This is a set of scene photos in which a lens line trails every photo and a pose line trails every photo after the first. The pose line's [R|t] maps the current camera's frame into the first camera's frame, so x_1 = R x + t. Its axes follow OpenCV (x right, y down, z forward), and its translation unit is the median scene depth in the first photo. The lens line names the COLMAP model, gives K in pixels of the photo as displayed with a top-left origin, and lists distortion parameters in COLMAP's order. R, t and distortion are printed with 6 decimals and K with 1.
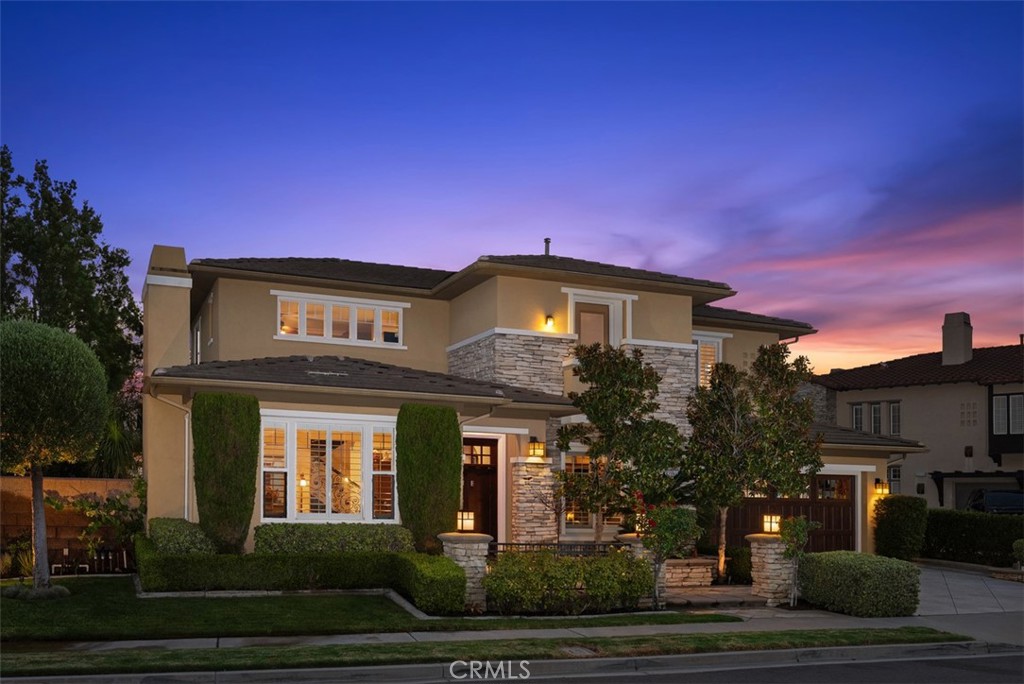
lens RADIAL K [[957.8, 0, 512.0], [0, 957.8, 343.3], [0, 0, 1]] dist [-0.004682, 0.000000]
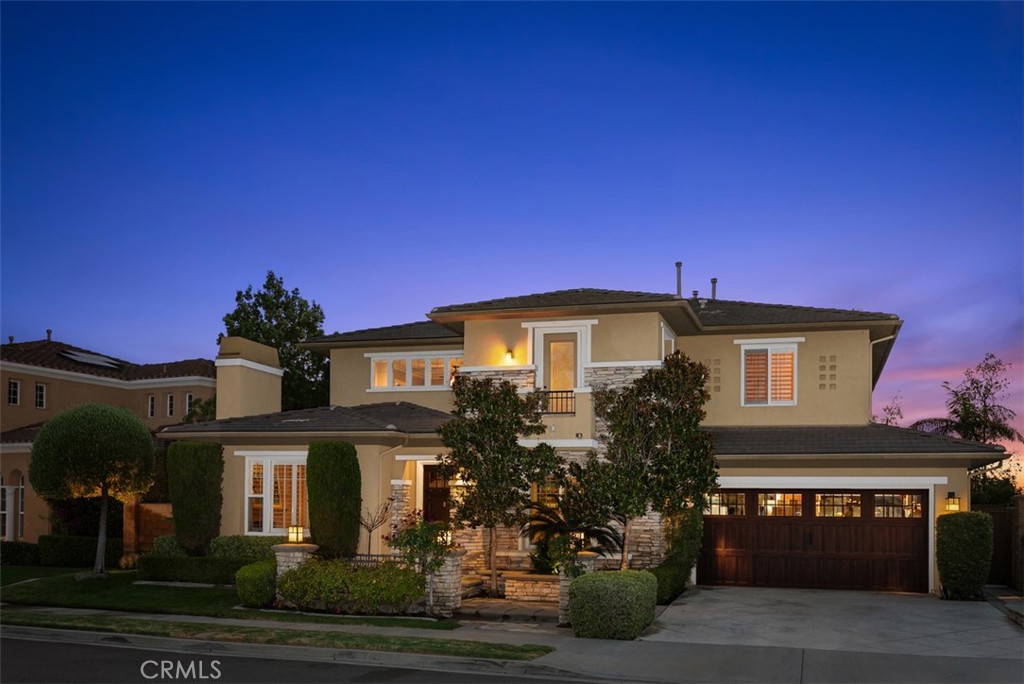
lens RADIAL K [[921.6, 0, 510.9], [0, 921.6, 340.7], [0, 0, 1]] dist [-0.012833, 0.016656]
pose [[0.780609, -0.122124, -0.612973, 0.729673], [0.099287, 0.992501, -0.071299, 0.037714], [0.617083, -0.005204, 0.786880, 0.177280]]
